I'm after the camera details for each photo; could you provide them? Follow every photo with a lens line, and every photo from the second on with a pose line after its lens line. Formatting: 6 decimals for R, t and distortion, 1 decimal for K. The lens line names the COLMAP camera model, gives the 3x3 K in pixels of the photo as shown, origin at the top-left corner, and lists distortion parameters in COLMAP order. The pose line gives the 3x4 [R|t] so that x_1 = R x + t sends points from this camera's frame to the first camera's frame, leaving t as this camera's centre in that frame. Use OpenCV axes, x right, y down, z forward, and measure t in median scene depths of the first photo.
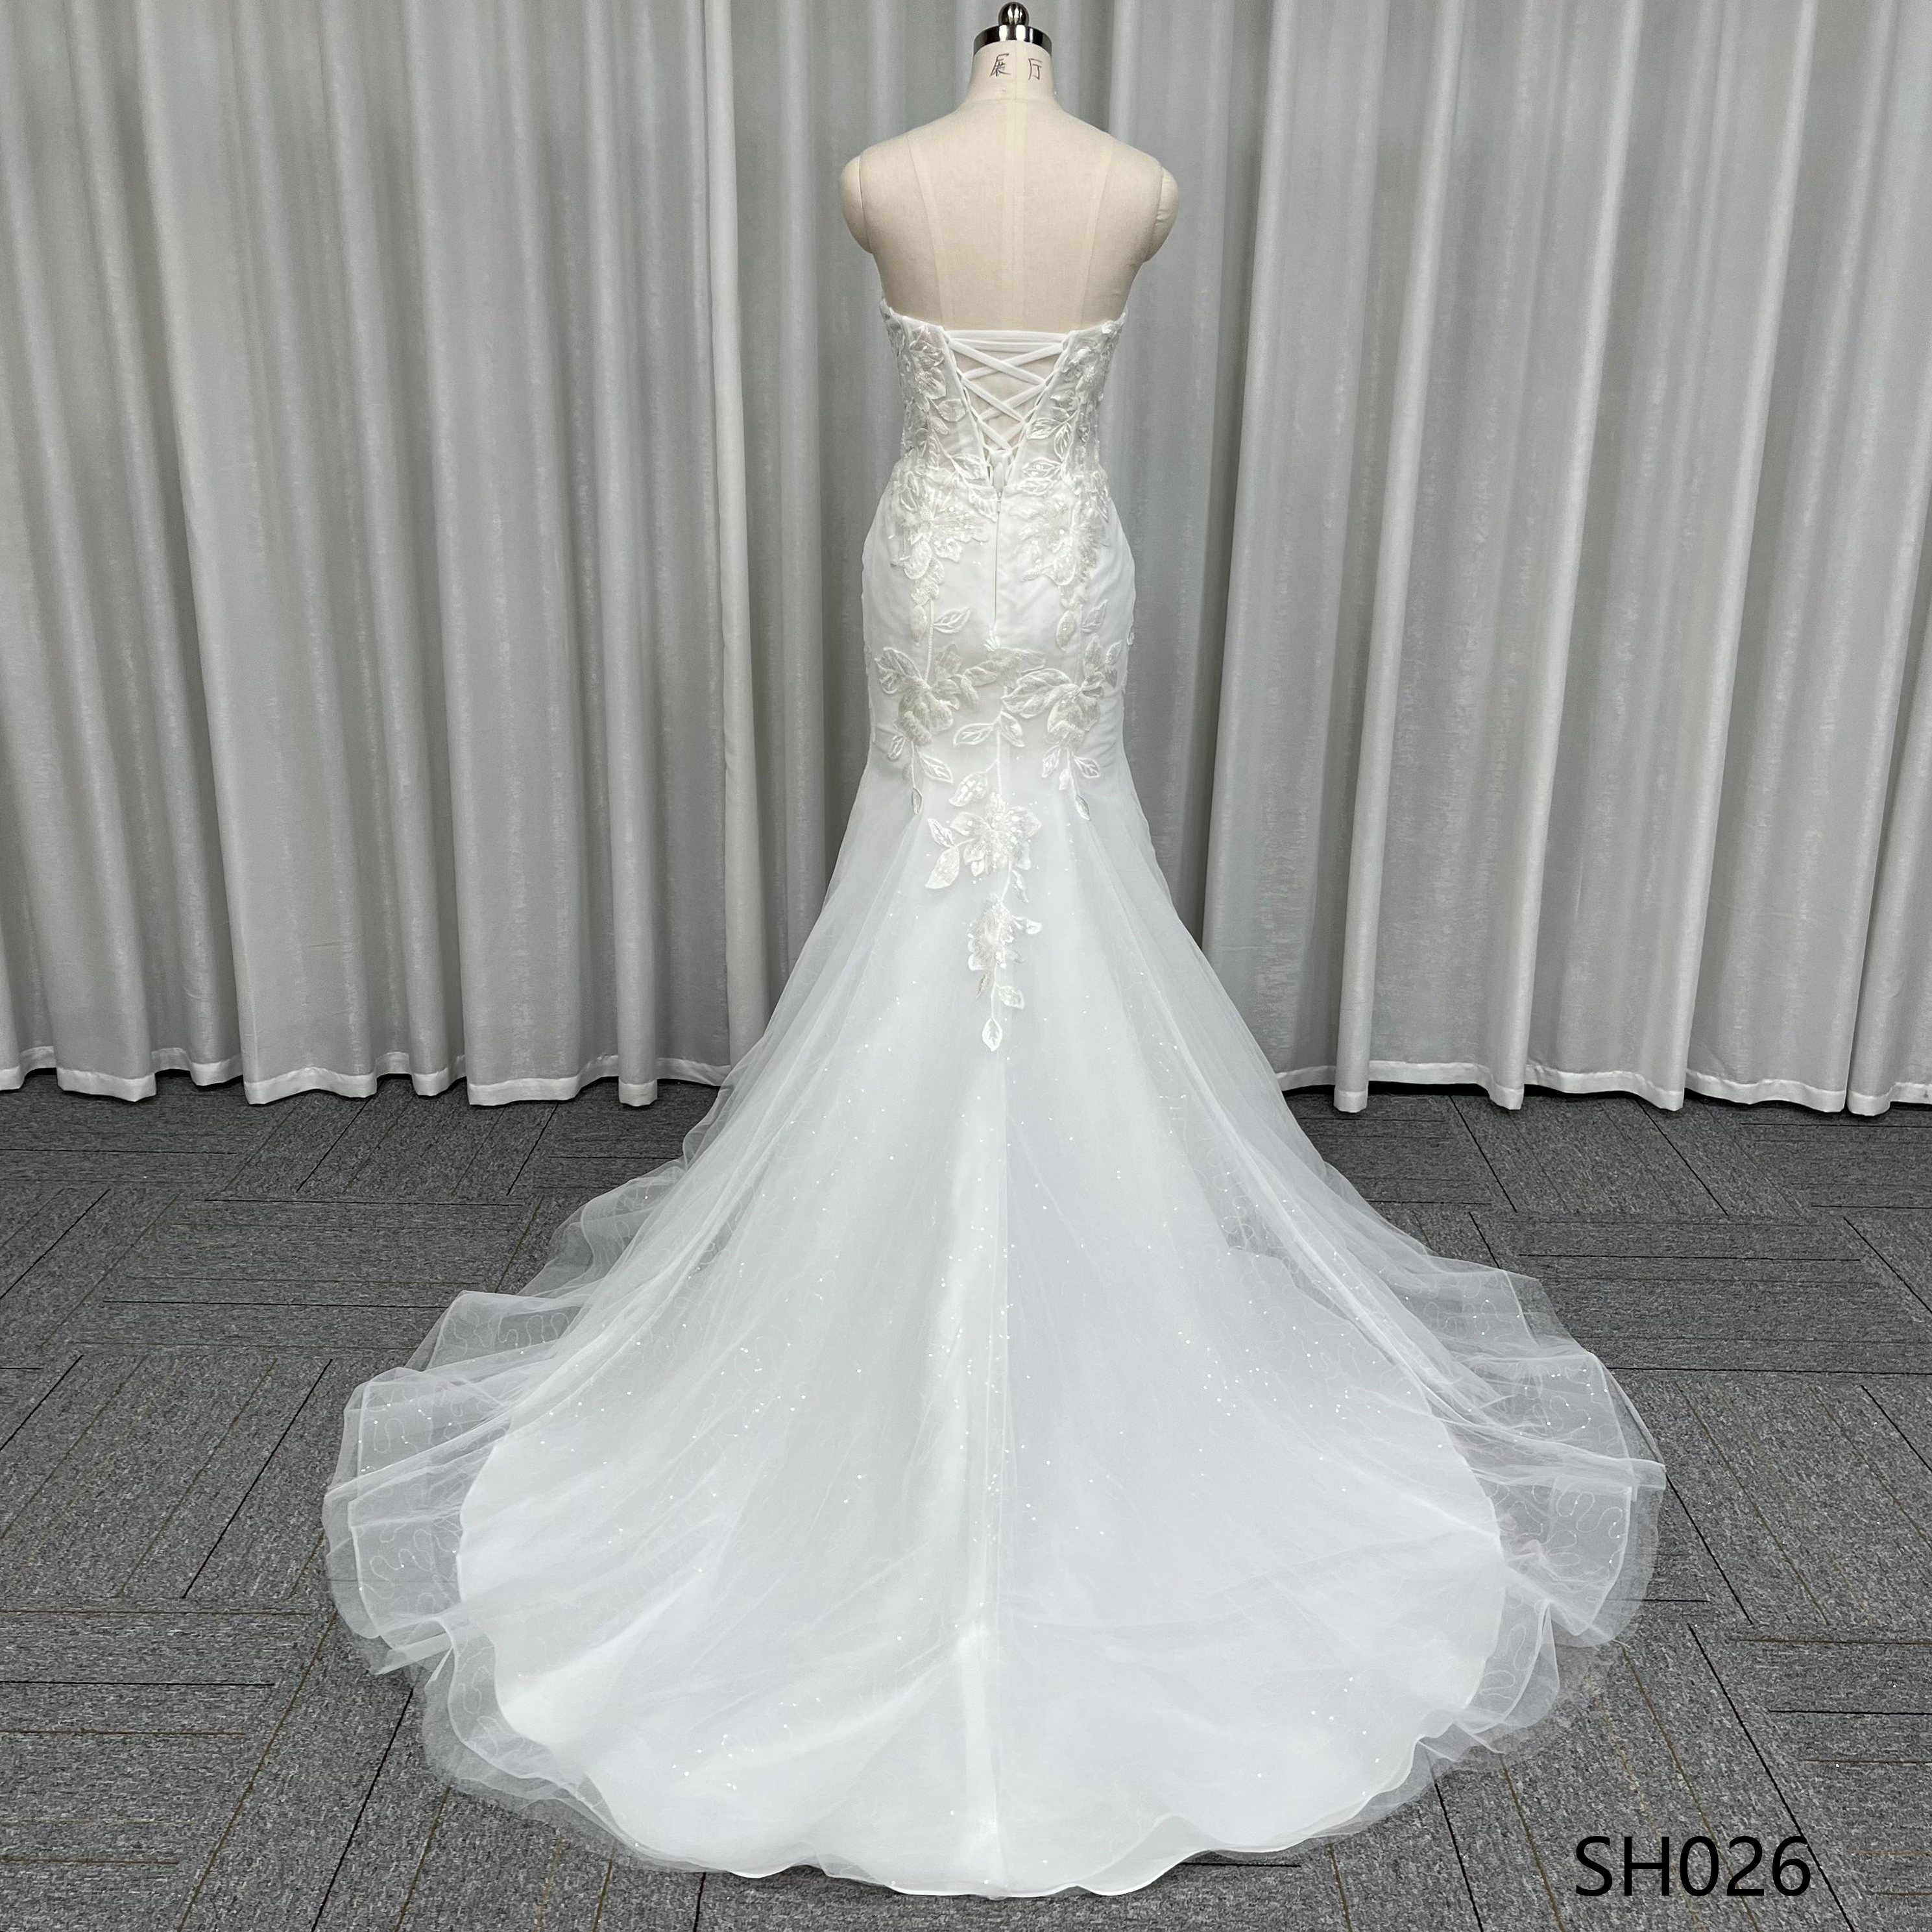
lens RADIAL K [[1974.4, 0, 984.8], [0, 1974.4, 1005.2], [0, 0, 1]] dist [0.029976, 0.000000]
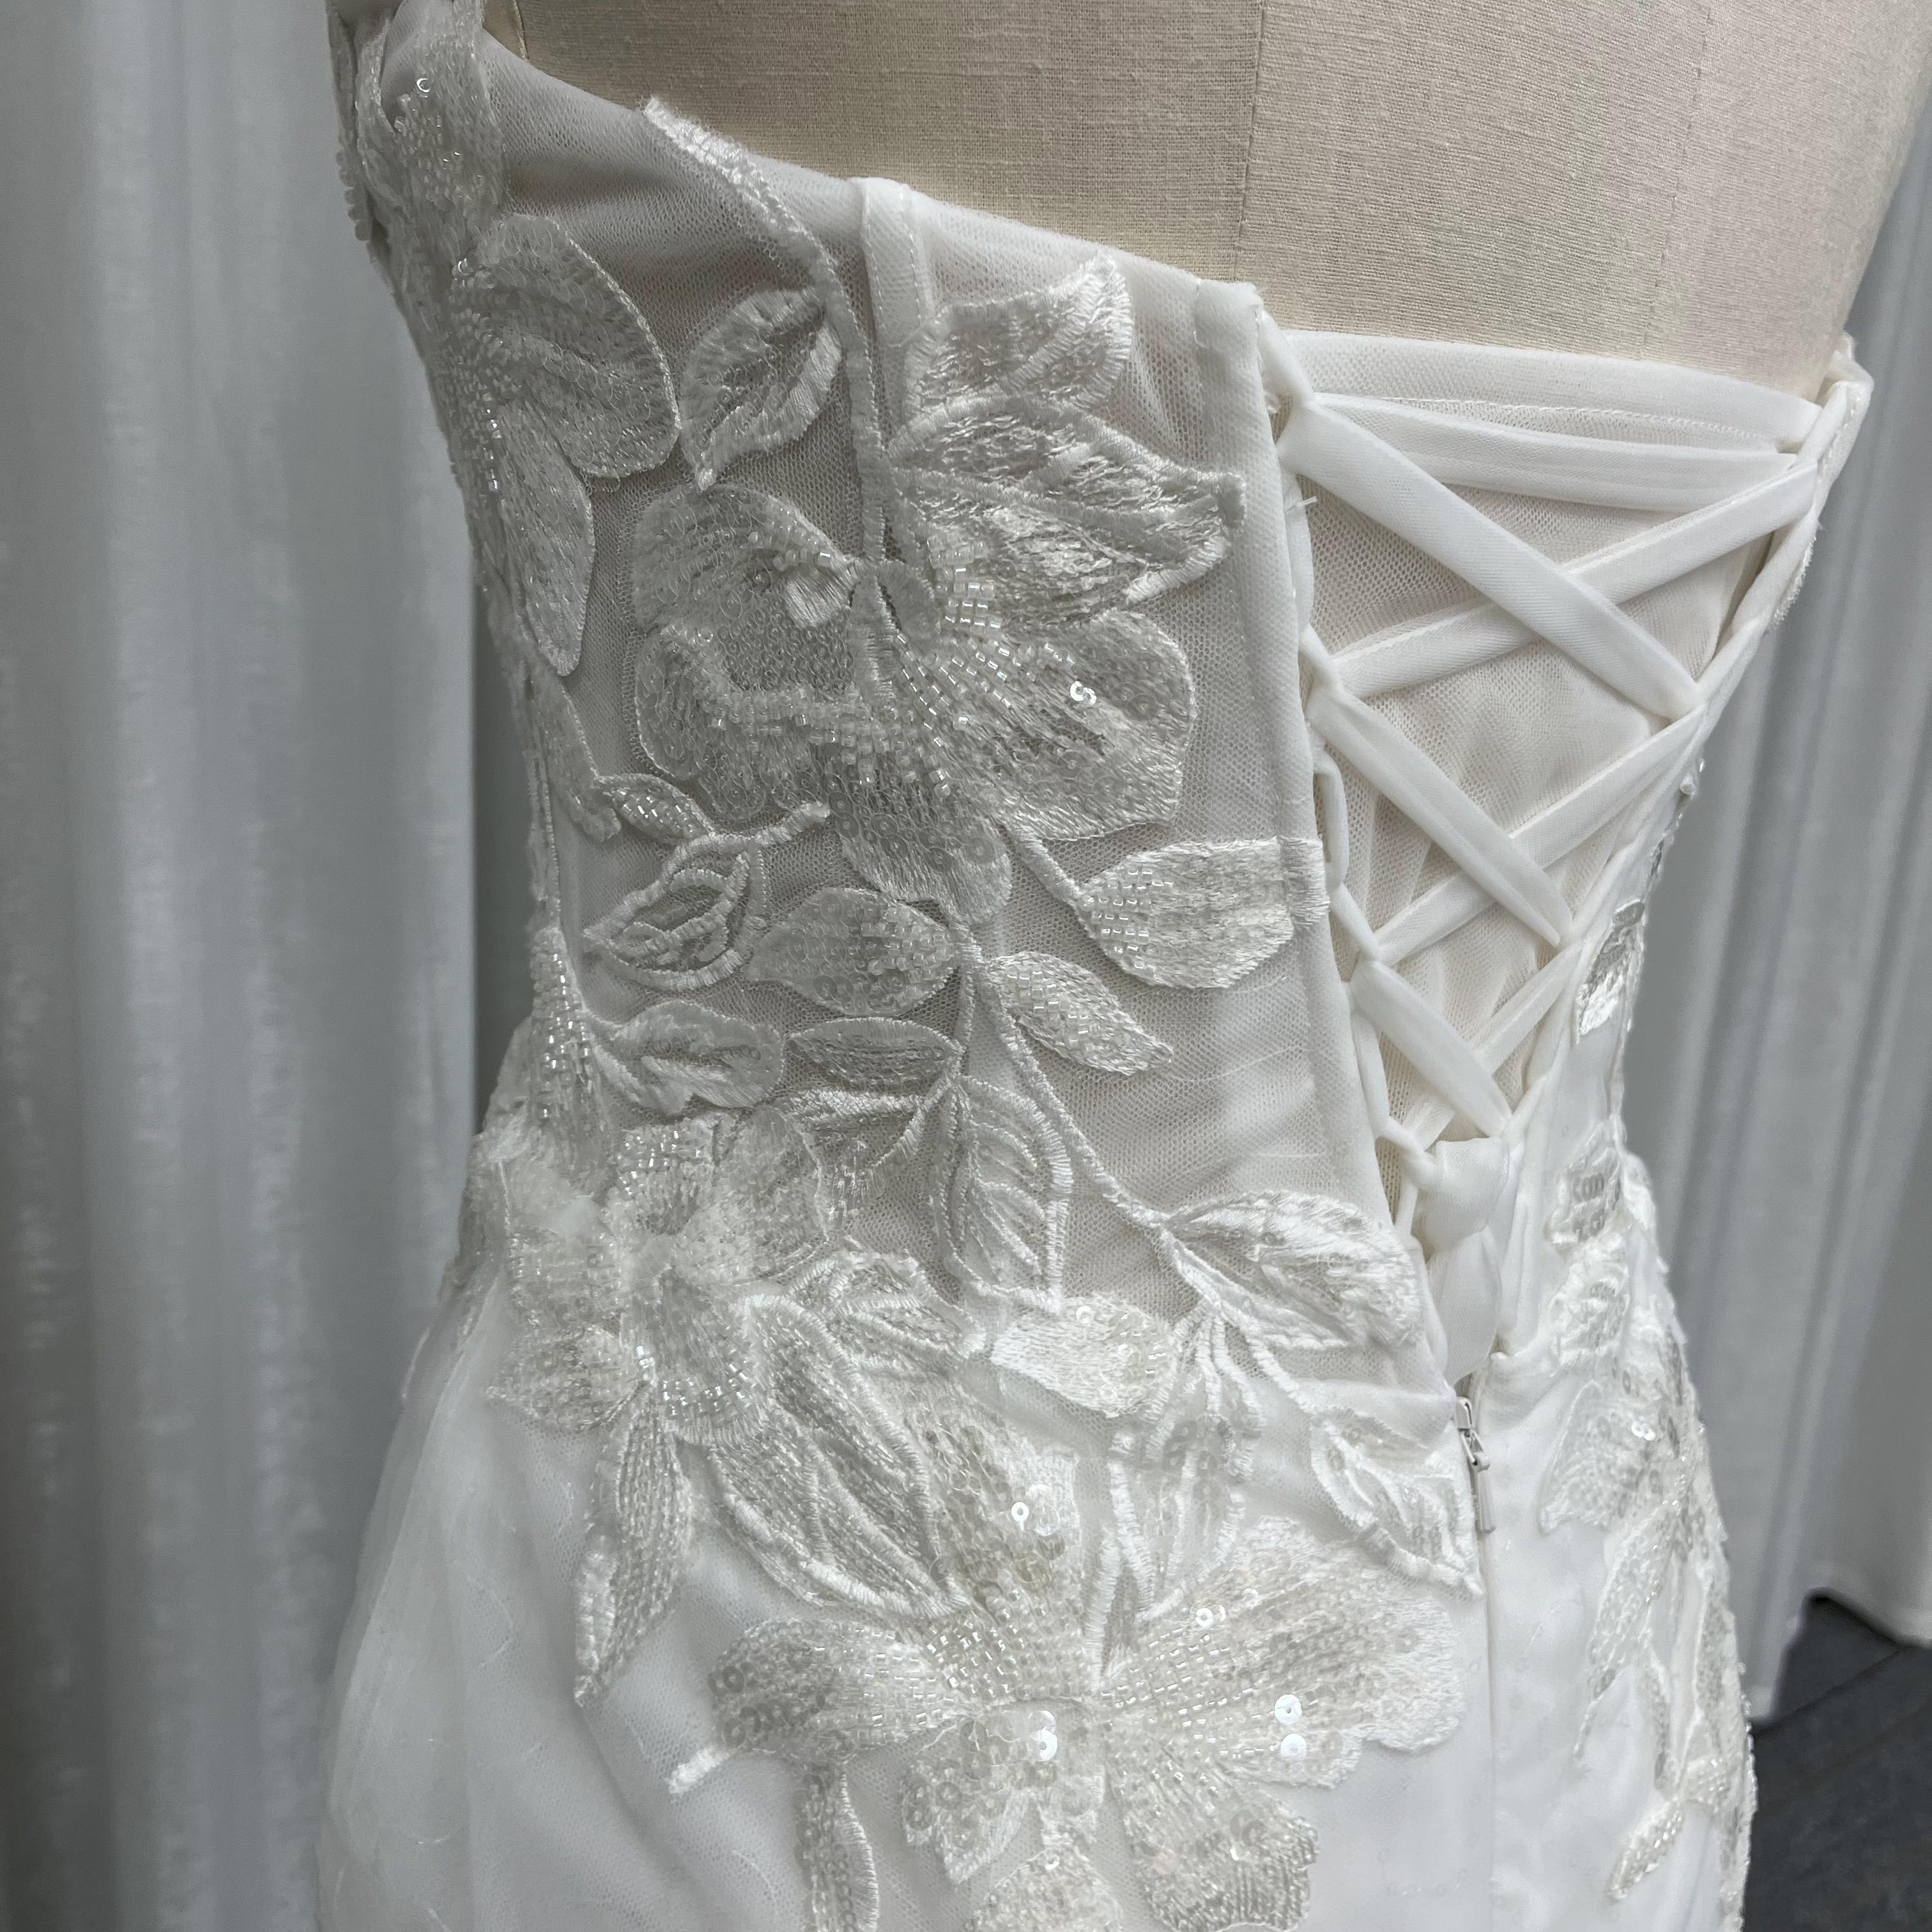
lens RADIAL K [[1974.4, 0, 964.2], [0, 1974.4, 985.0], [0, 0, 1]] dist [0.029976, 0.000000]
pose [[0.802711, -0.127069, 0.582674, -0.106597], [0.143563, 0.989477, 0.018007, -0.293109], [-0.578831, 0.069196, 0.812507, 0.878128]]
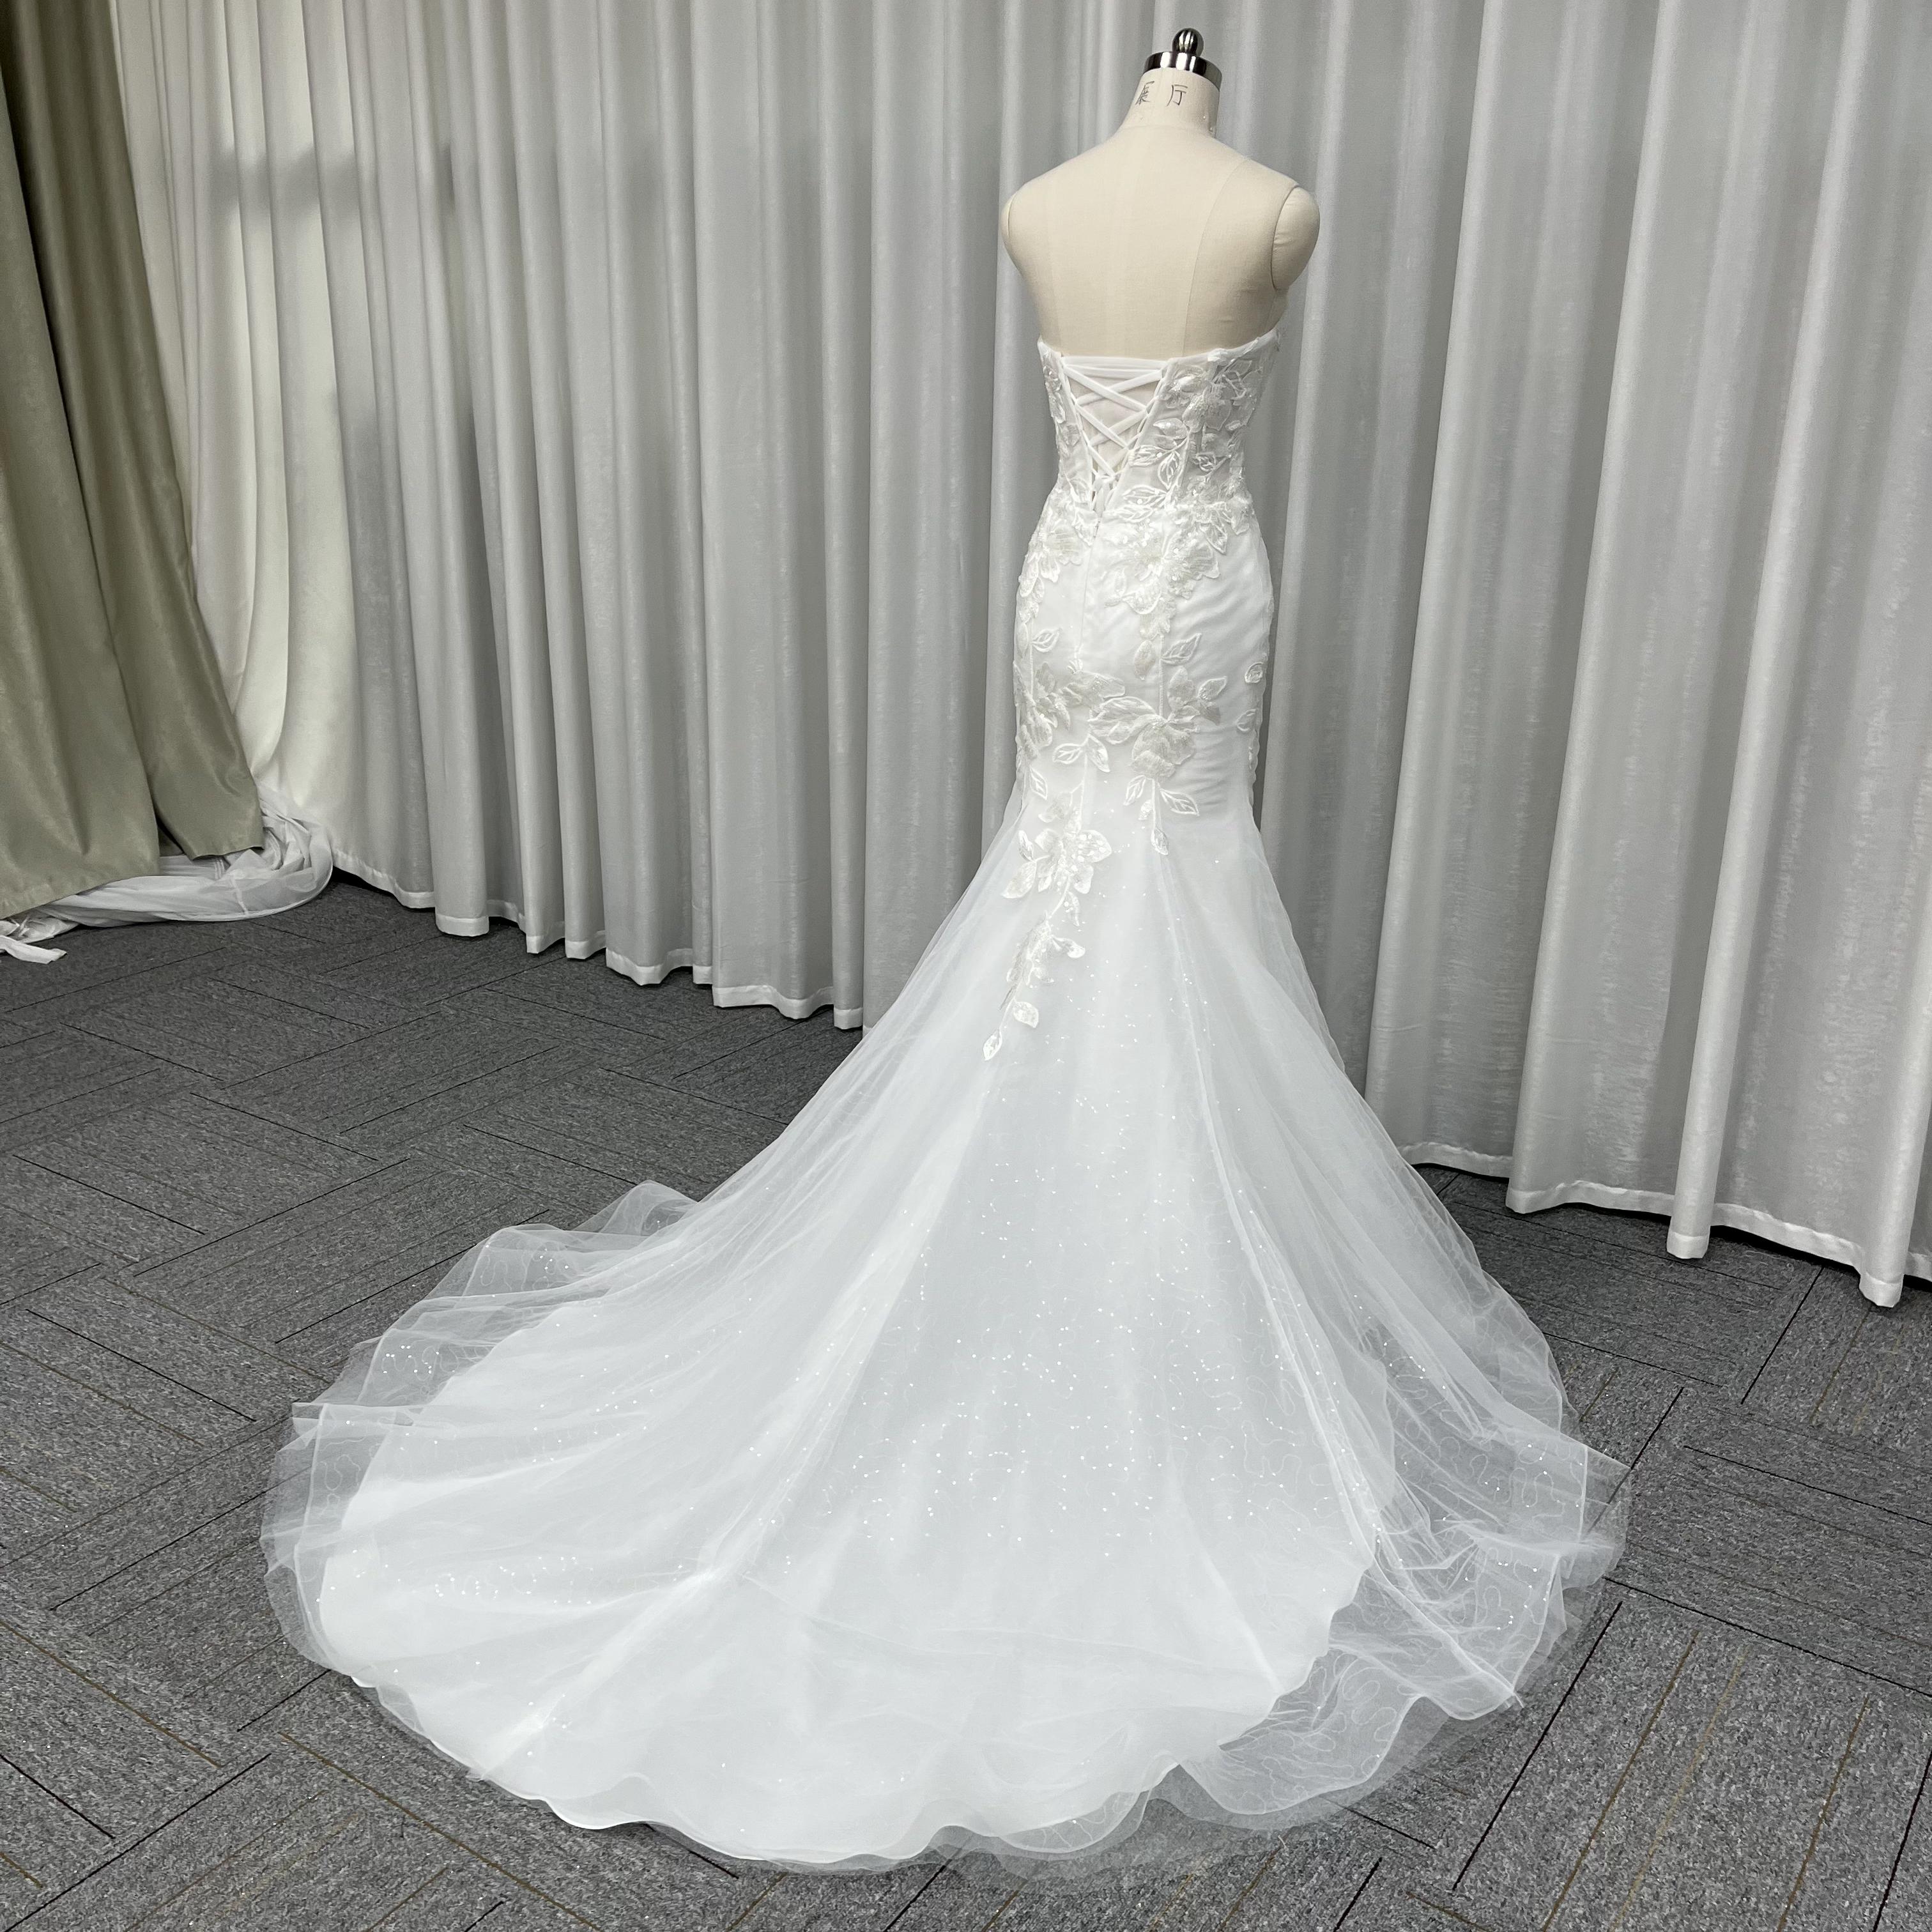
lens RADIAL K [[1974.4, 0, 988.8], [0, 1974.4, 978.9], [0, 0, 1]] dist [0.029976, 0.000000]
pose [[0.829045, 0.179147, -0.529708, 0.524001], [-0.189239, 0.981282, 0.035691, -0.053365], [0.526187, 0.070652, 0.847429, 0.133601]]
